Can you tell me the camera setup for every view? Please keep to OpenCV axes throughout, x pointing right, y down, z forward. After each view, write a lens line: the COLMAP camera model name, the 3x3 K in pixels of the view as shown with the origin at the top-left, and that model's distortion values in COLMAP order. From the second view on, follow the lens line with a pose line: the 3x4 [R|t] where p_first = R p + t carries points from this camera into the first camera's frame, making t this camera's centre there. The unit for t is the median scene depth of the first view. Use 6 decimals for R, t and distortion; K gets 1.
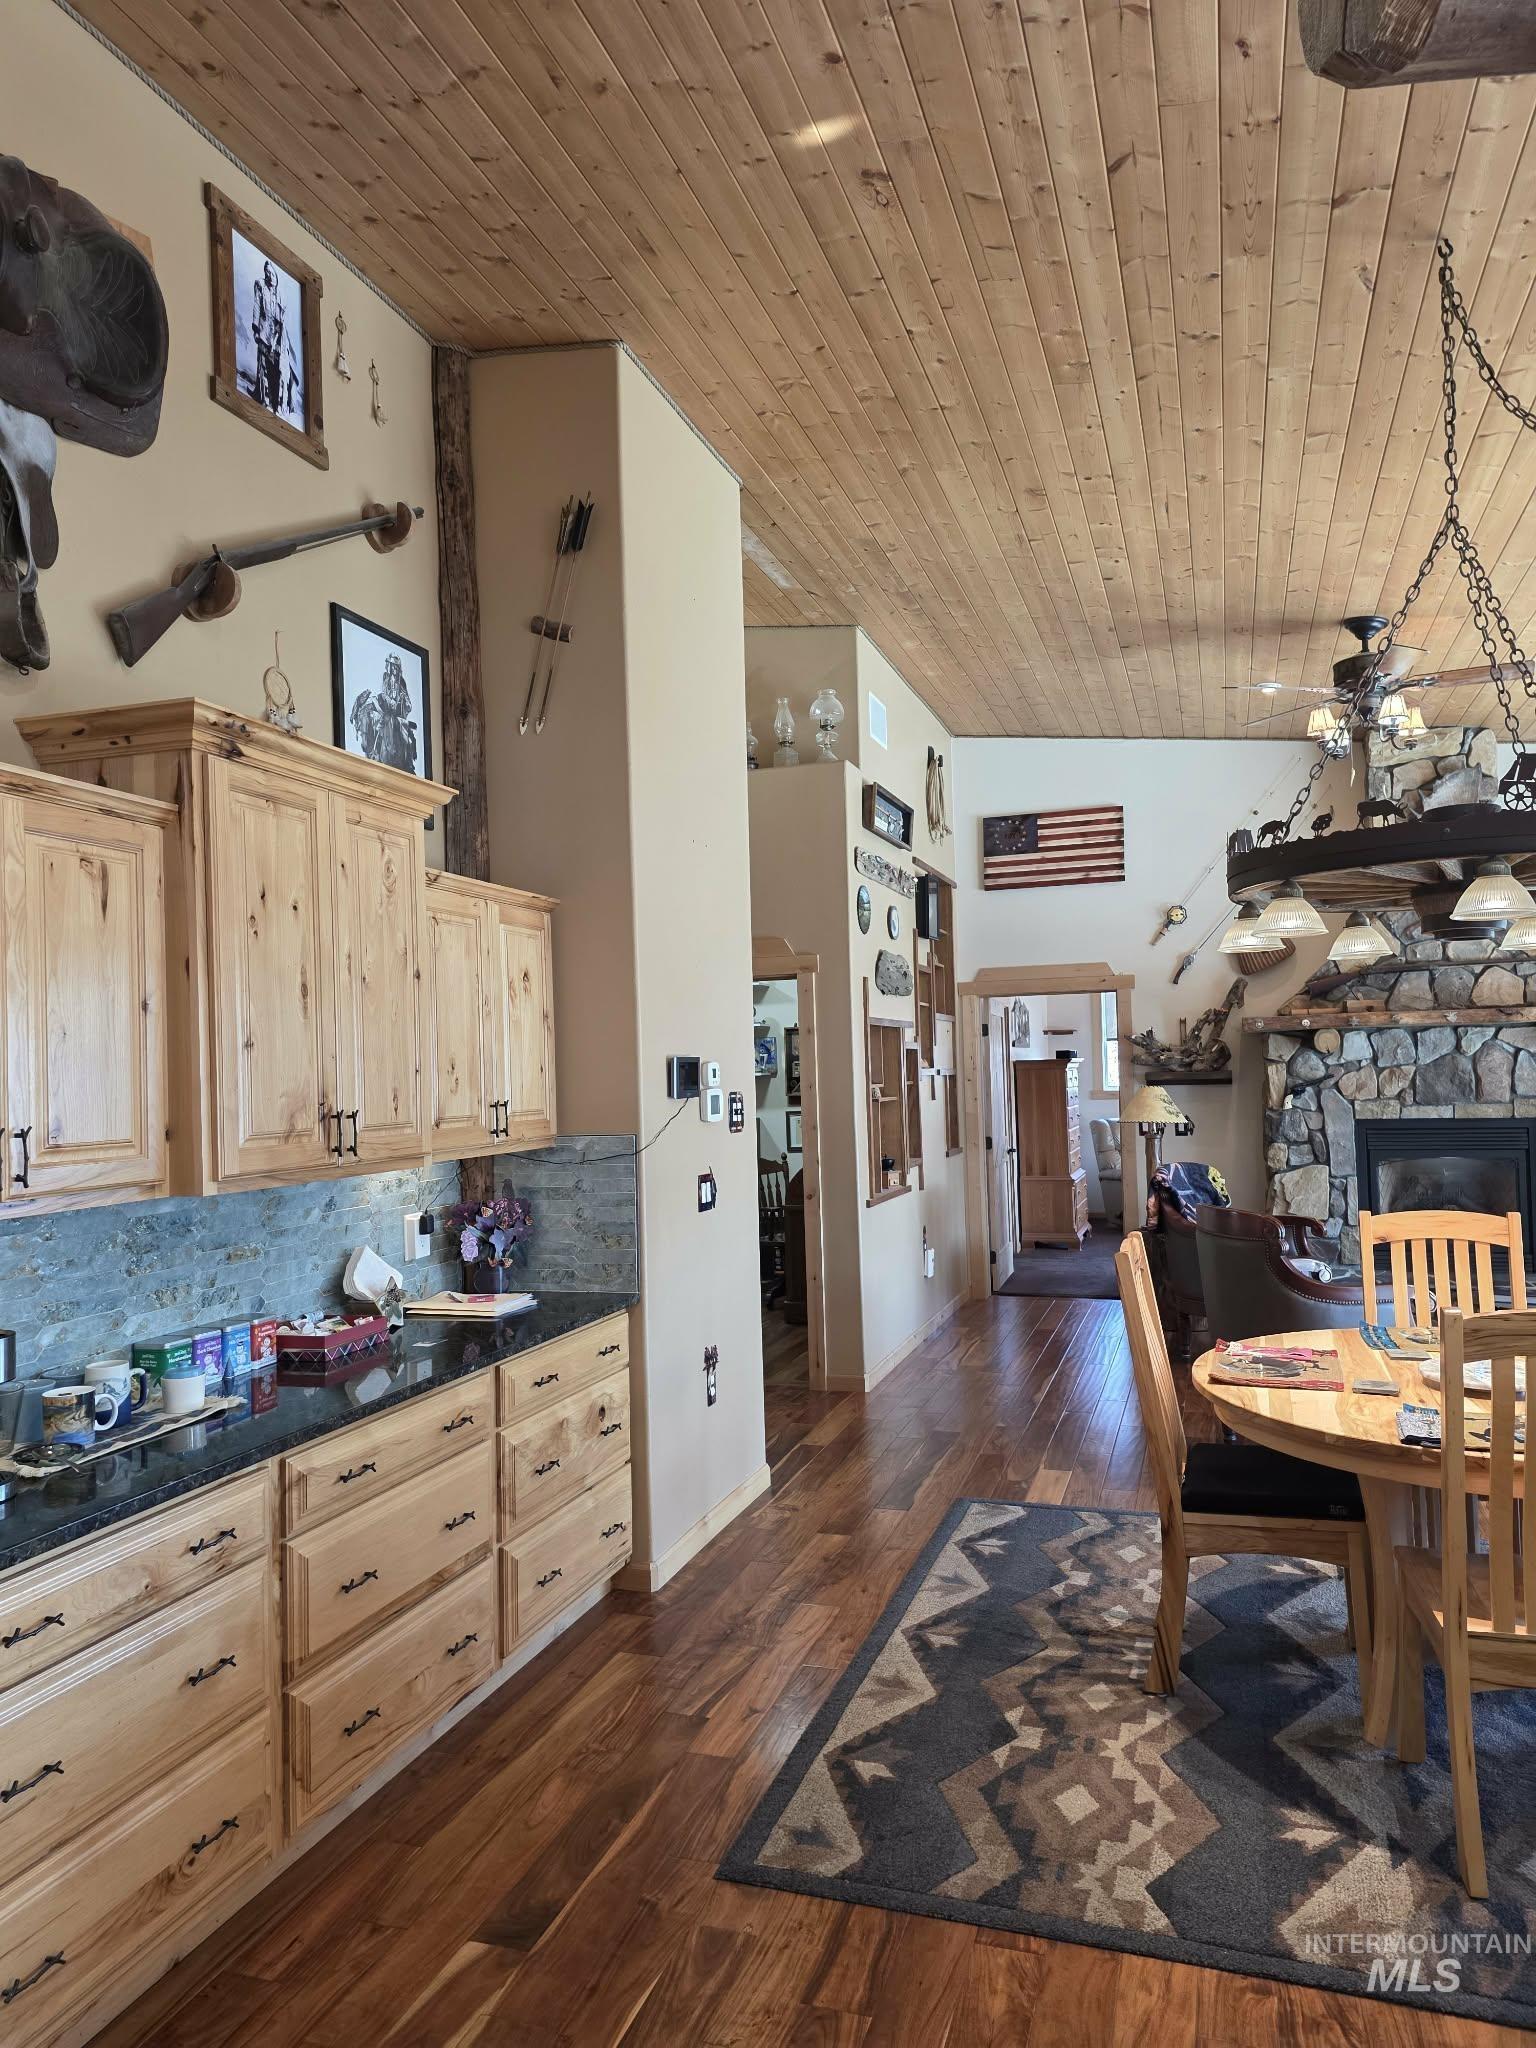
lens RADIAL K [[1325.3, 0, 777.1], [0, 1325.3, 1056.2], [0, 0, 1]] dist [0.064175, -0.072259]
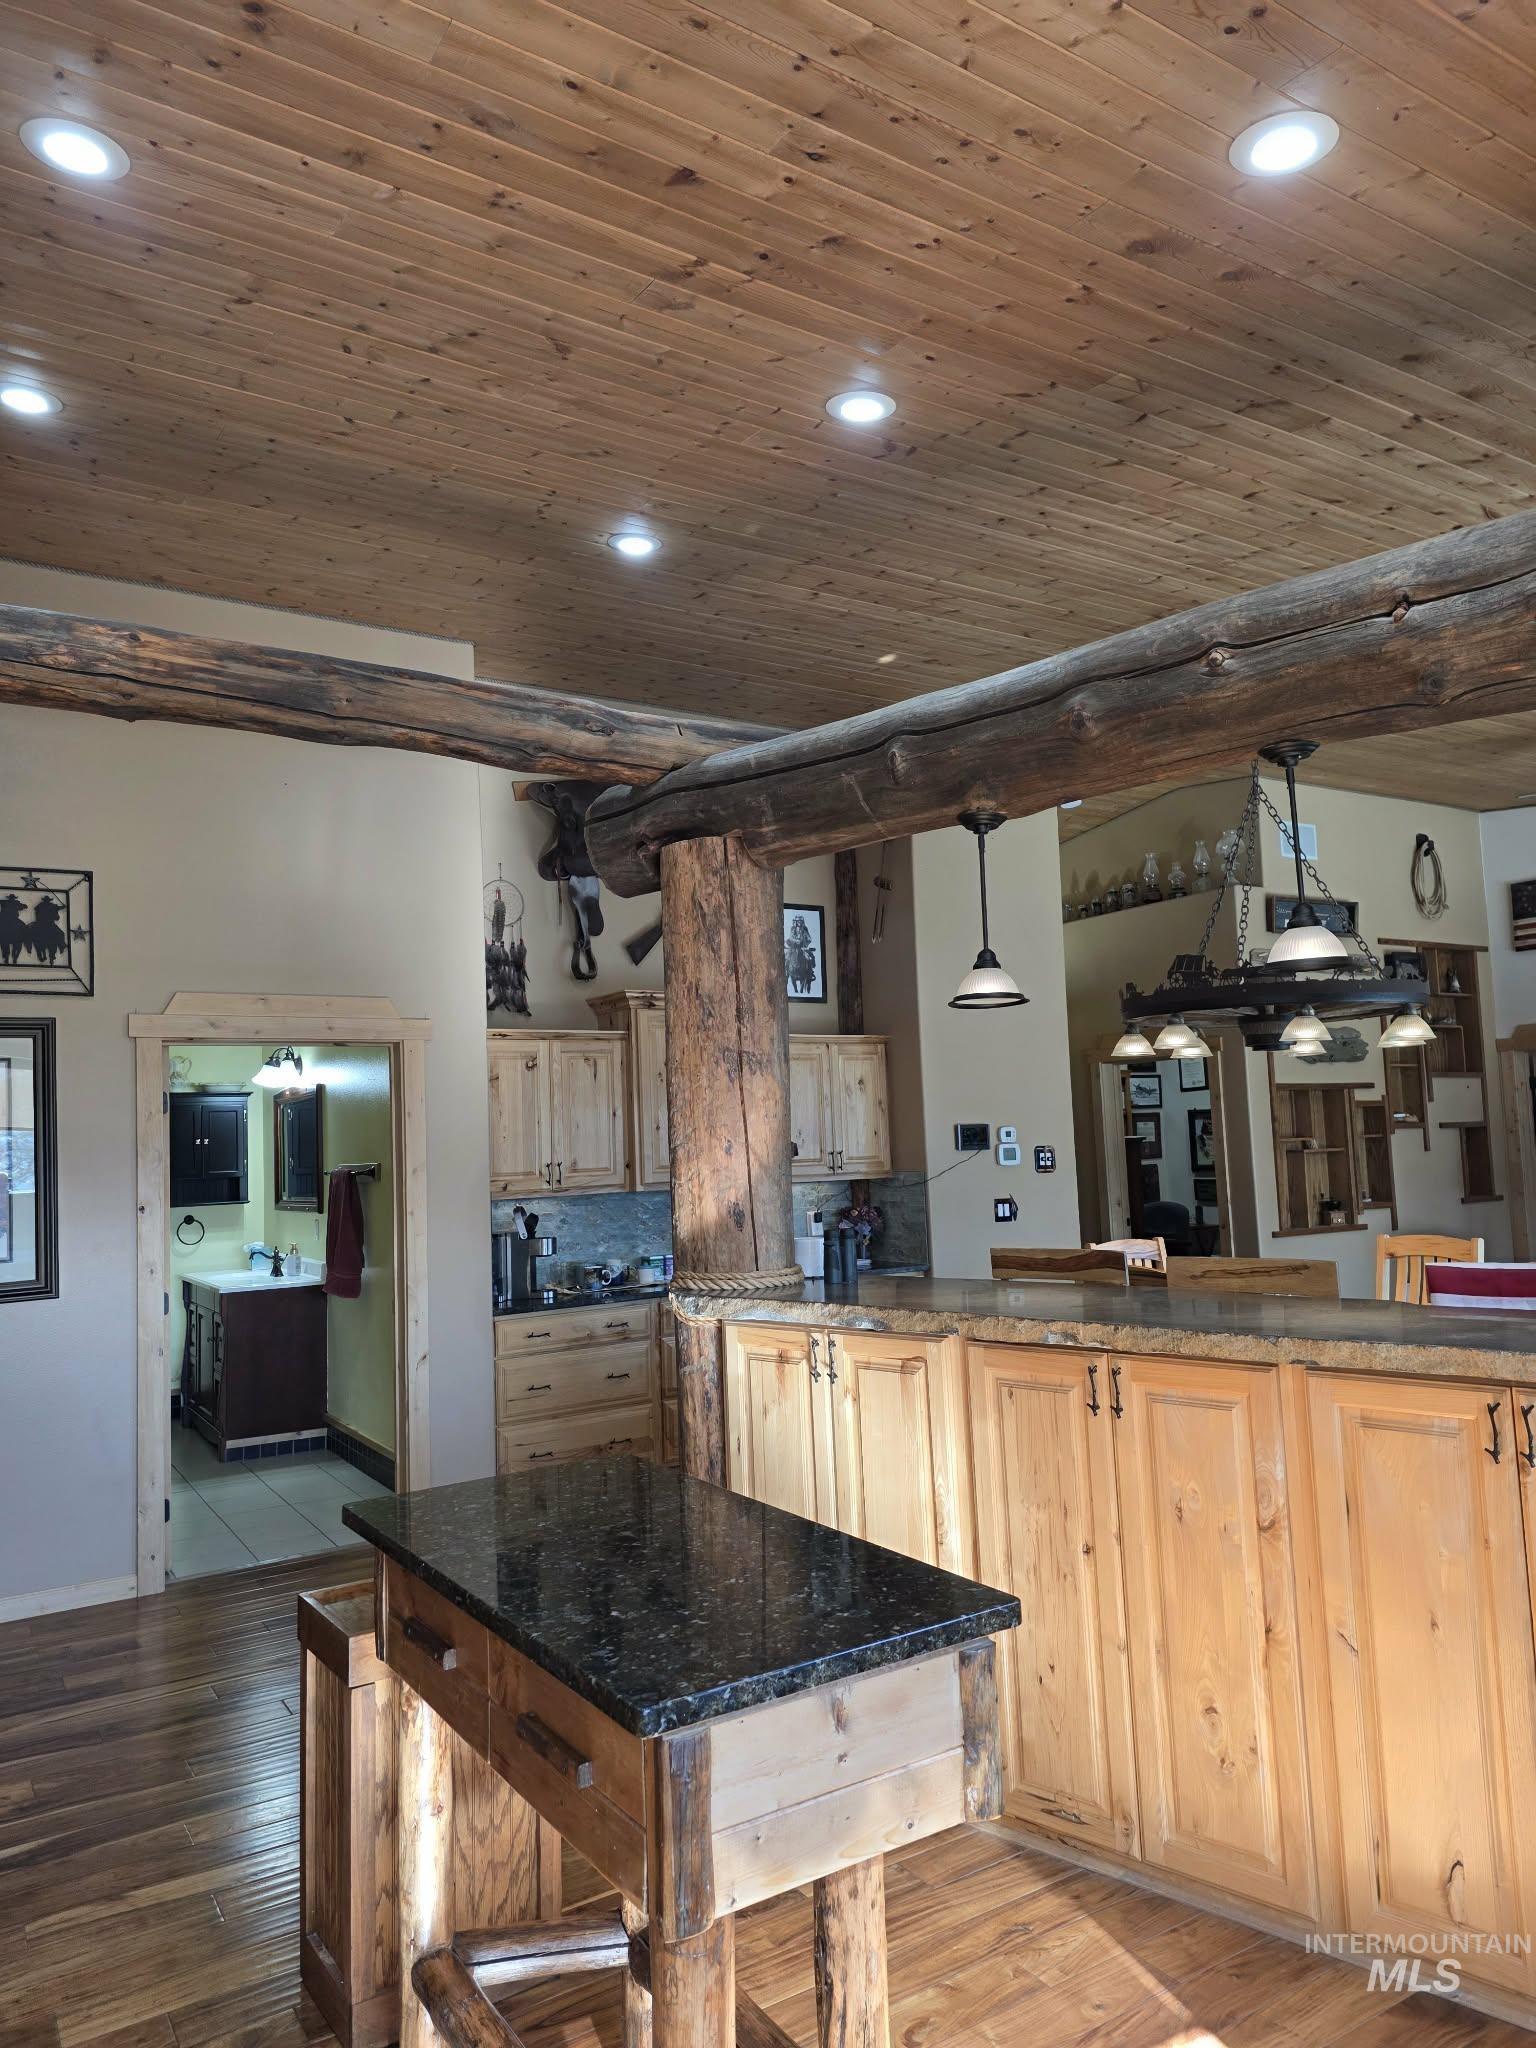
lens RADIAL K [[1352.2, 0, 784.0], [0, 1352.2, 1029.1], [0, 0, 1]] dist [0.085744, -0.075350]
pose [[0.777707, -0.056332, -0.626097, 0.880665], [0.022941, 0.997857, -0.061284, -0.021114], [0.628208, 0.033298, 0.777333, -0.497822]]
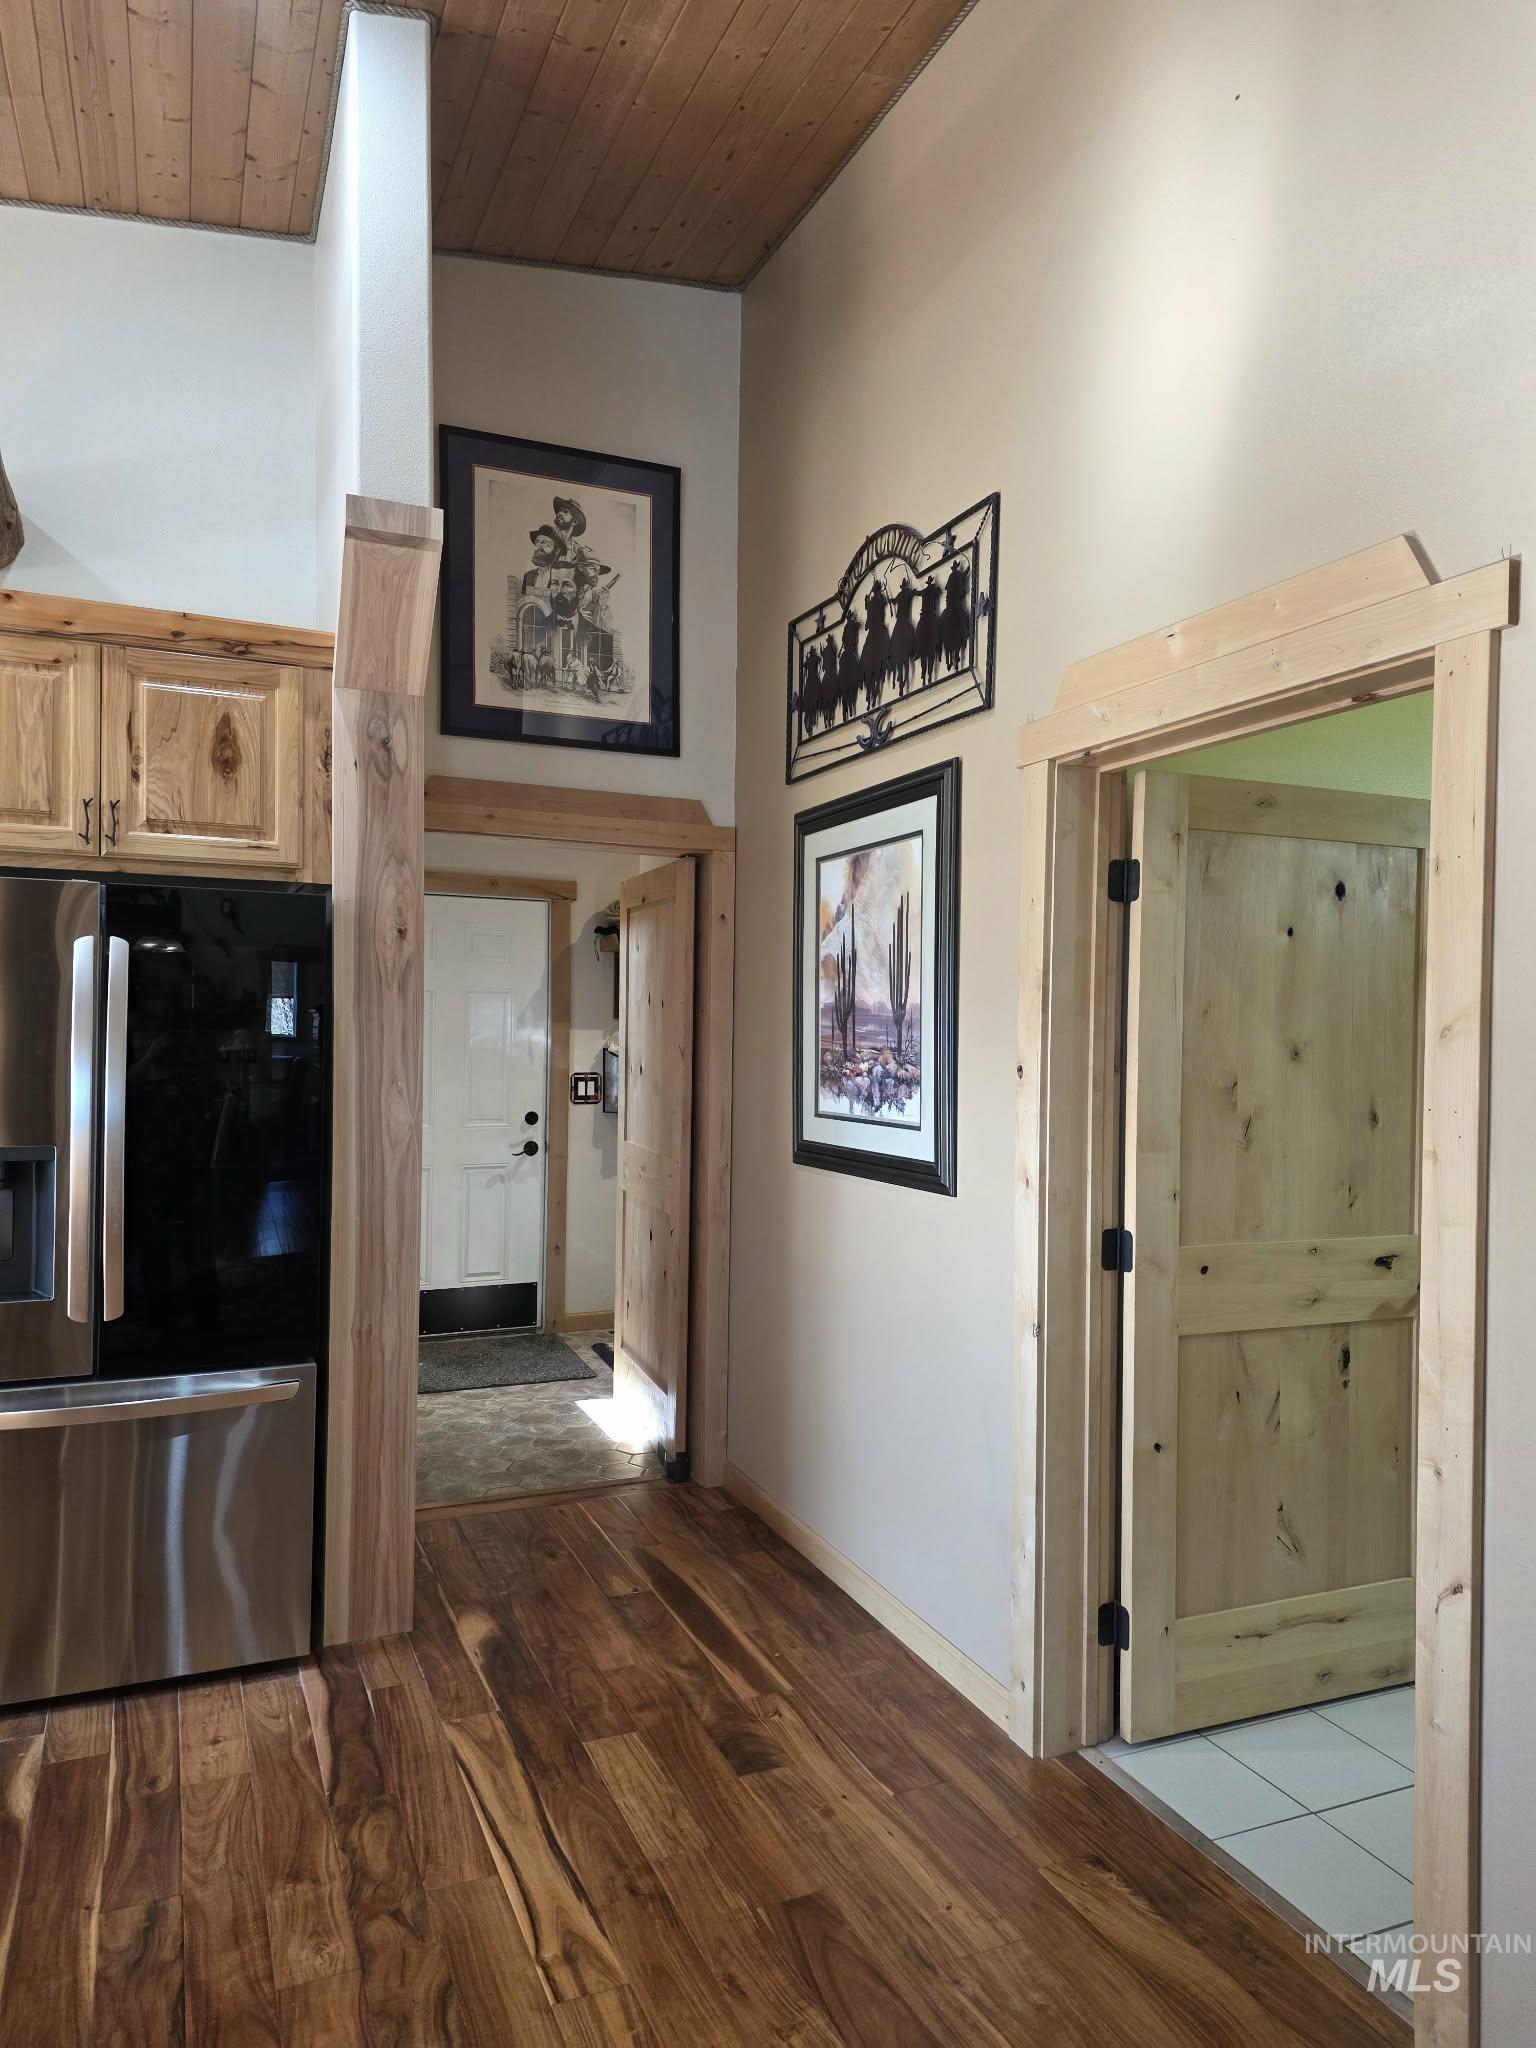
lens RADIAL K [[1352.3, 0, 758.6], [0, 1352.3, 1044.0], [0, 0, 1]] dist [0.114856, -0.132661]
pose [[-0.734615, 0.027338, -0.677933, 0.188063], [0.011389, 0.999544, 0.027966, 0.018265], [0.678388, 0.012823, -0.734592, 0.571865]]
